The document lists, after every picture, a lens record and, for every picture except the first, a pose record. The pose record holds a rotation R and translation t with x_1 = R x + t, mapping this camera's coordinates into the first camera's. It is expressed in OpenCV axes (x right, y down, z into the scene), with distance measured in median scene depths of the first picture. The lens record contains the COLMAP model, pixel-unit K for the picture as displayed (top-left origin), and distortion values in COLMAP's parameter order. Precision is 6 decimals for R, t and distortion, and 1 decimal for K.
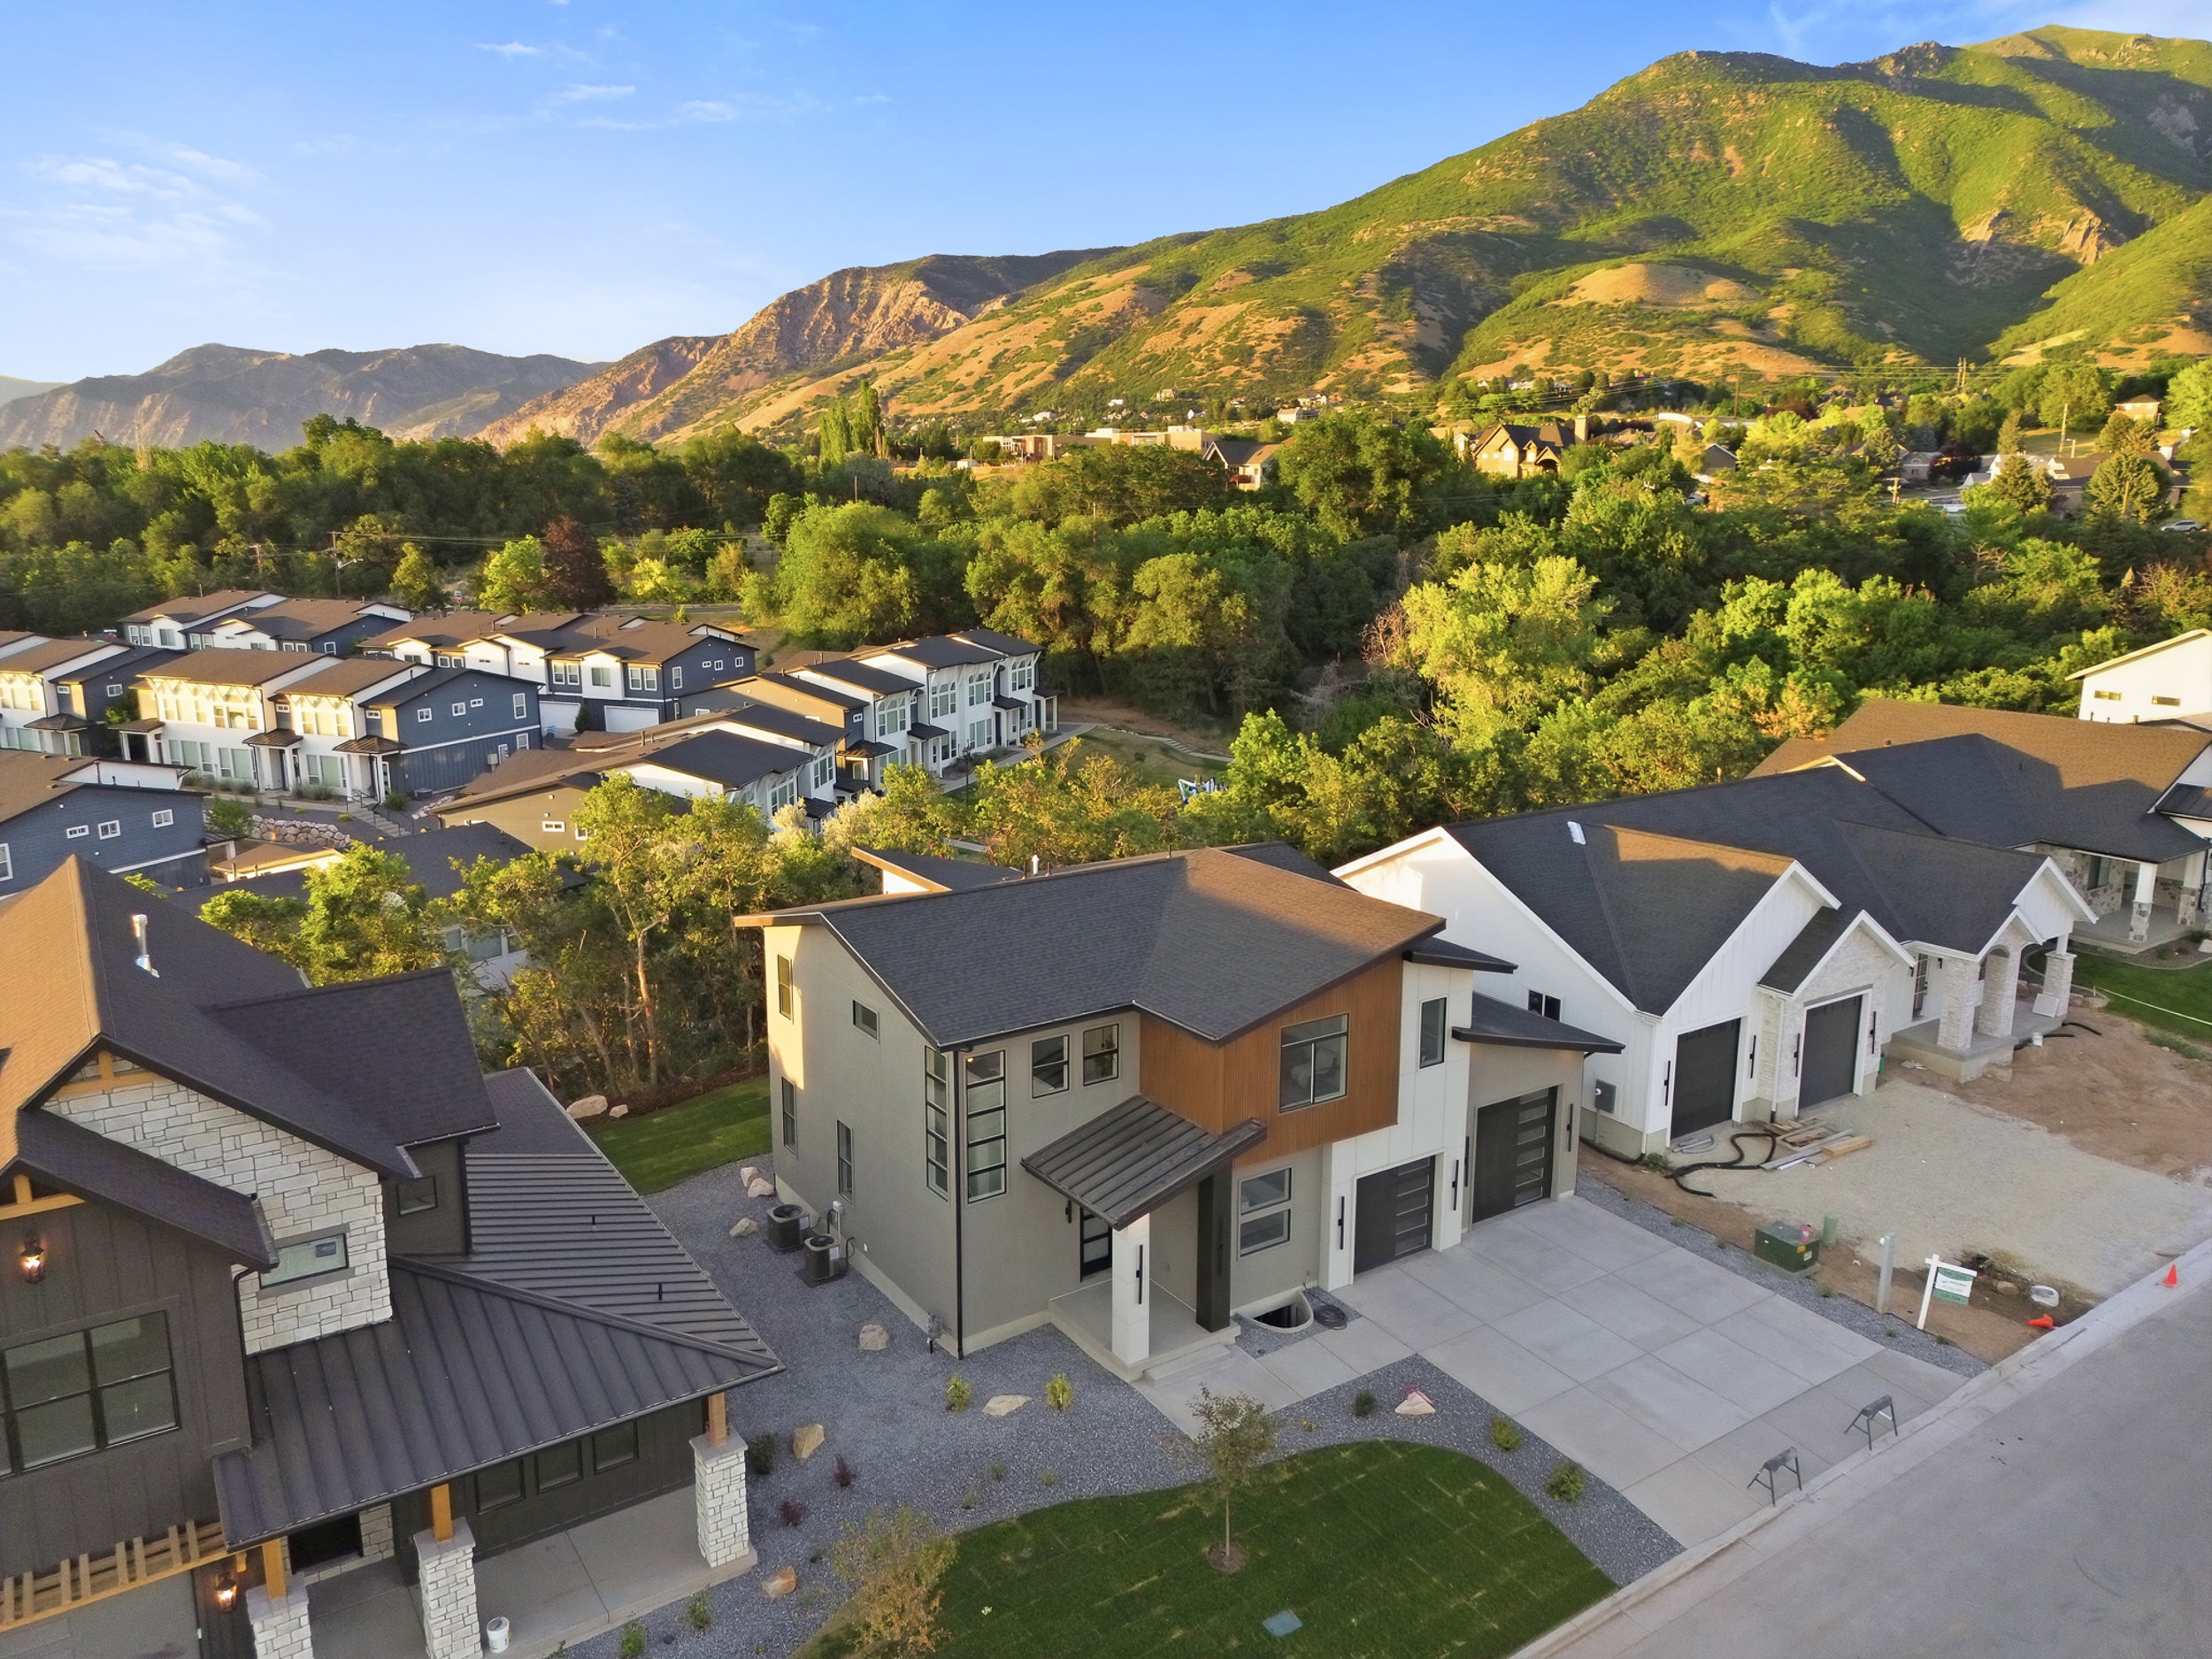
lens RADIAL K [[1552.1, 0, 1106.0], [0, 1552.1, 829.5], [0, 0, 1]] dist [0.001677, -0.003569]
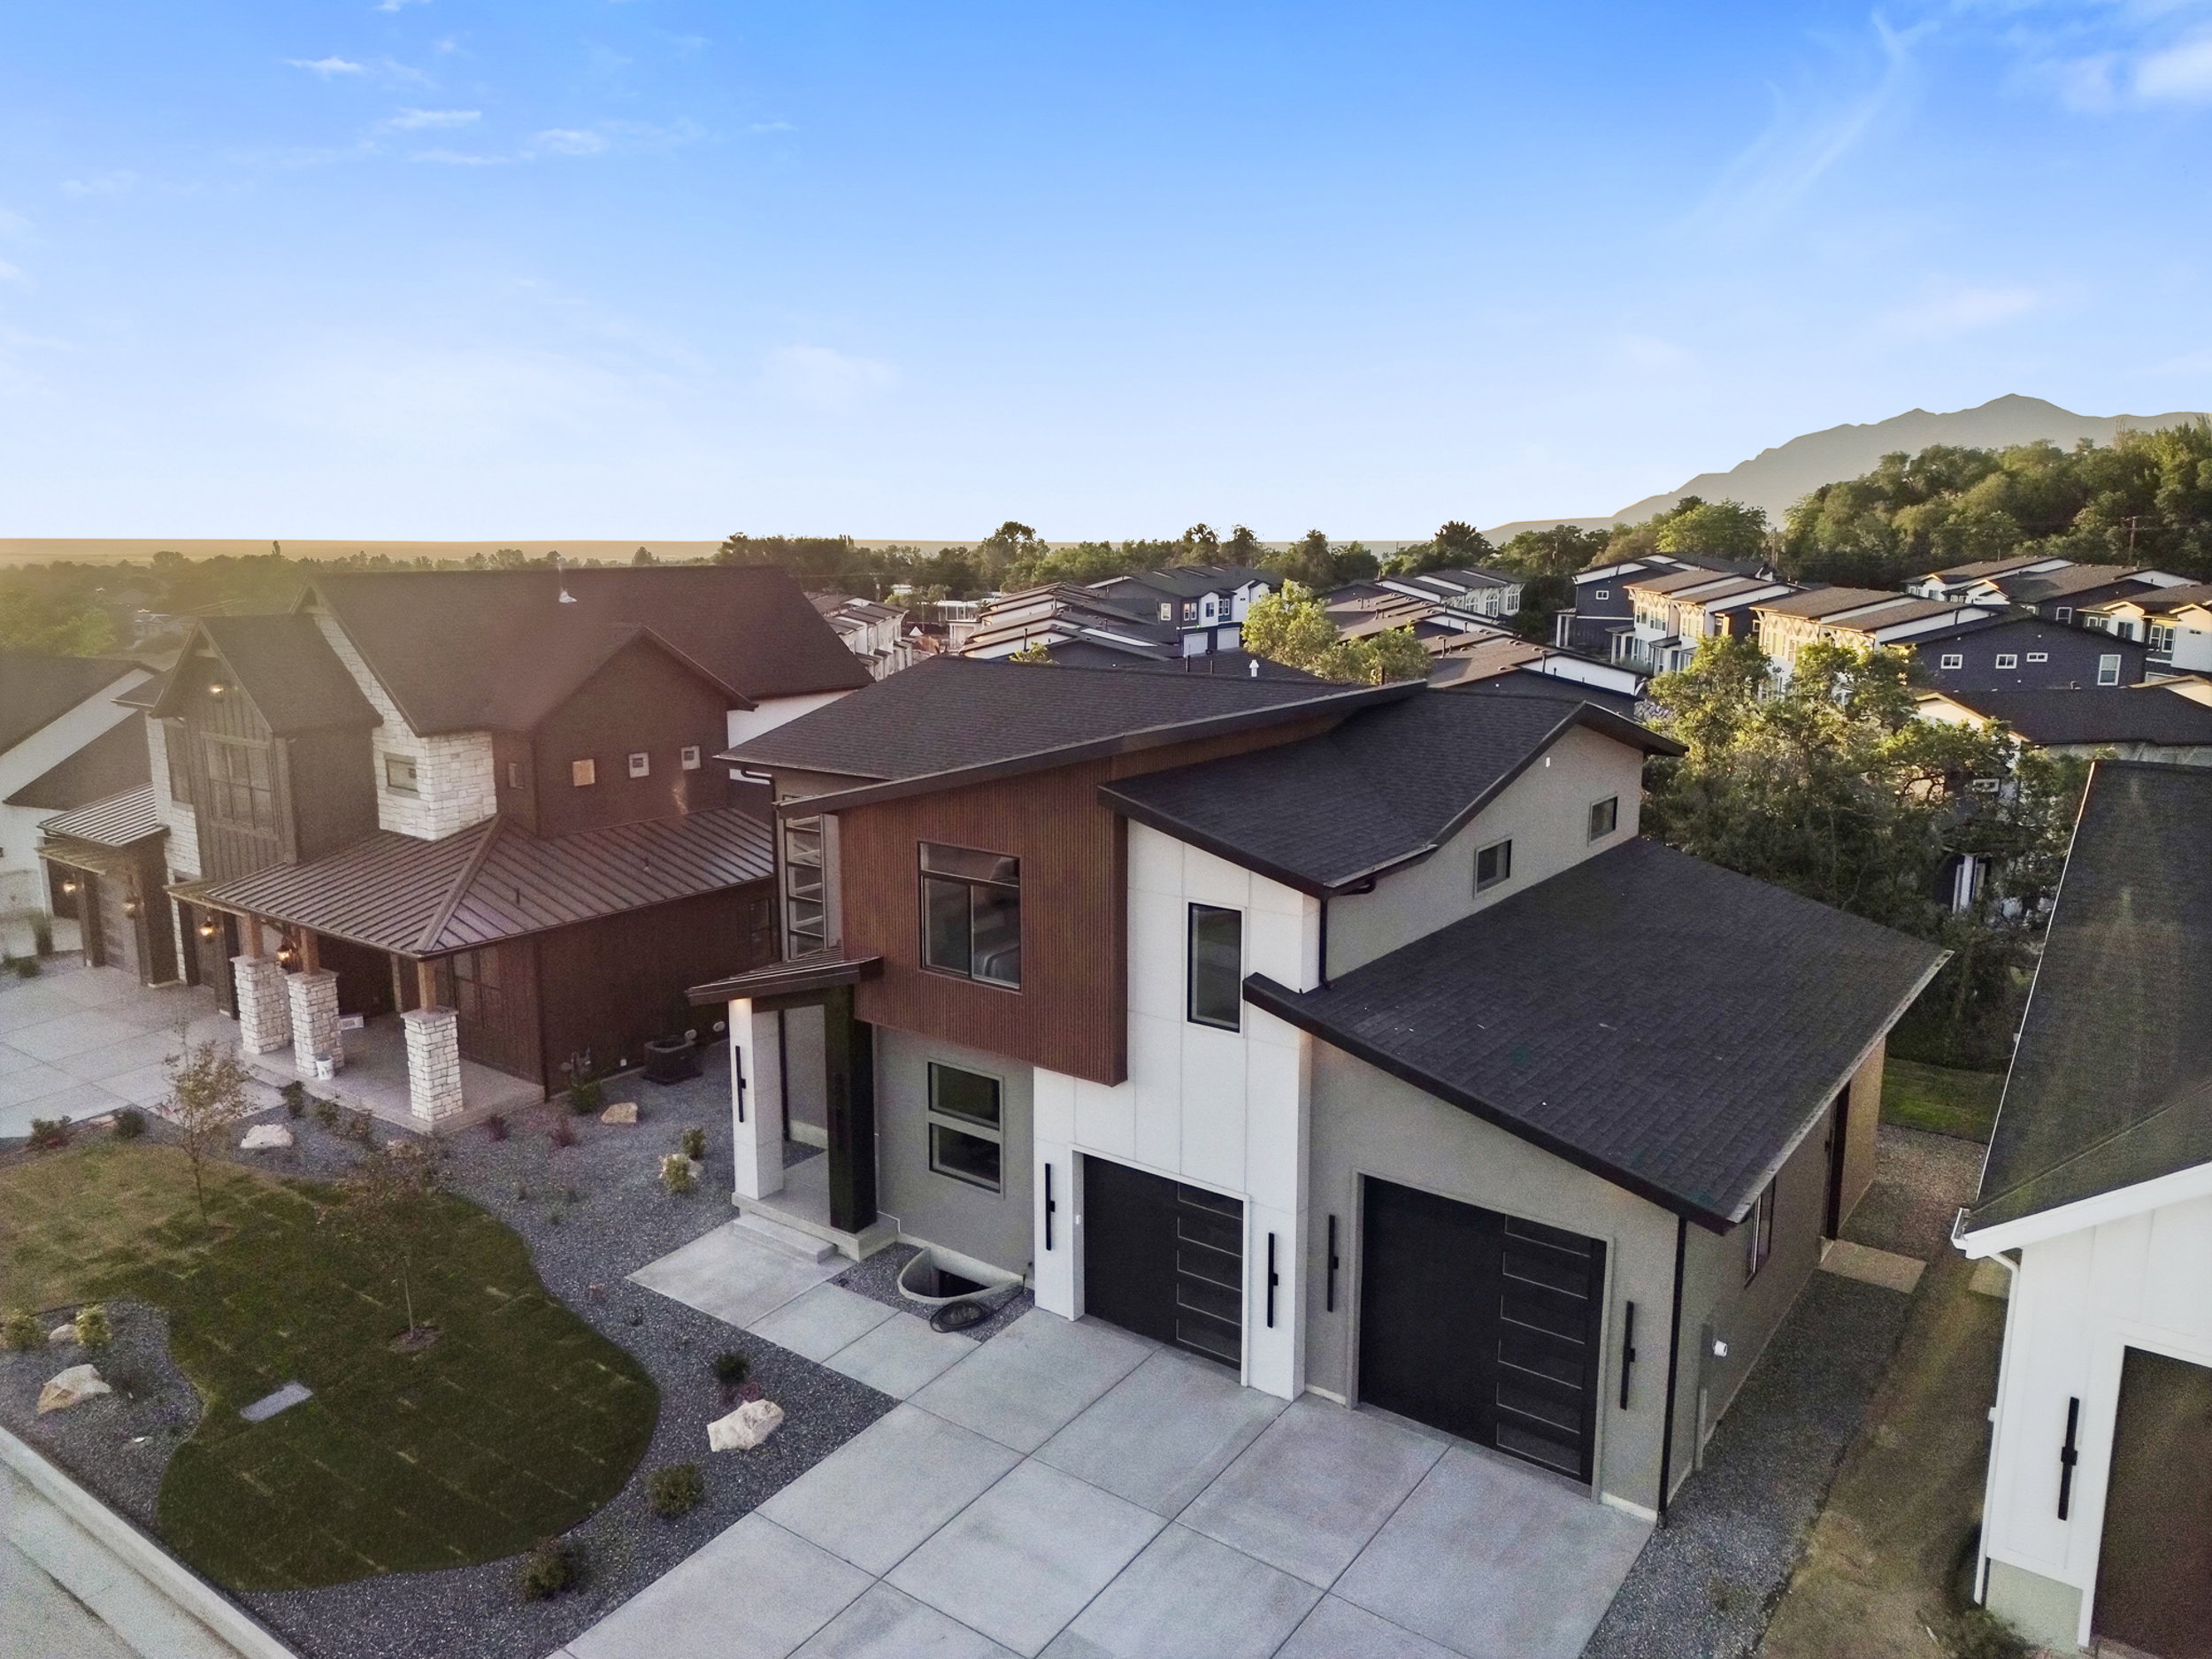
lens RADIAL K [[1552.1, 0, 1106.0], [0, 1552.1, 829.5], [0, 0, 1]] dist [0.001677, -0.003569]
pose [[0.339456, 0.179273, -0.923380, 0.697145], [-0.194661, 0.973807, 0.117502, 0.026512], [0.920259, 0.139860, 0.365462, 0.756423]]
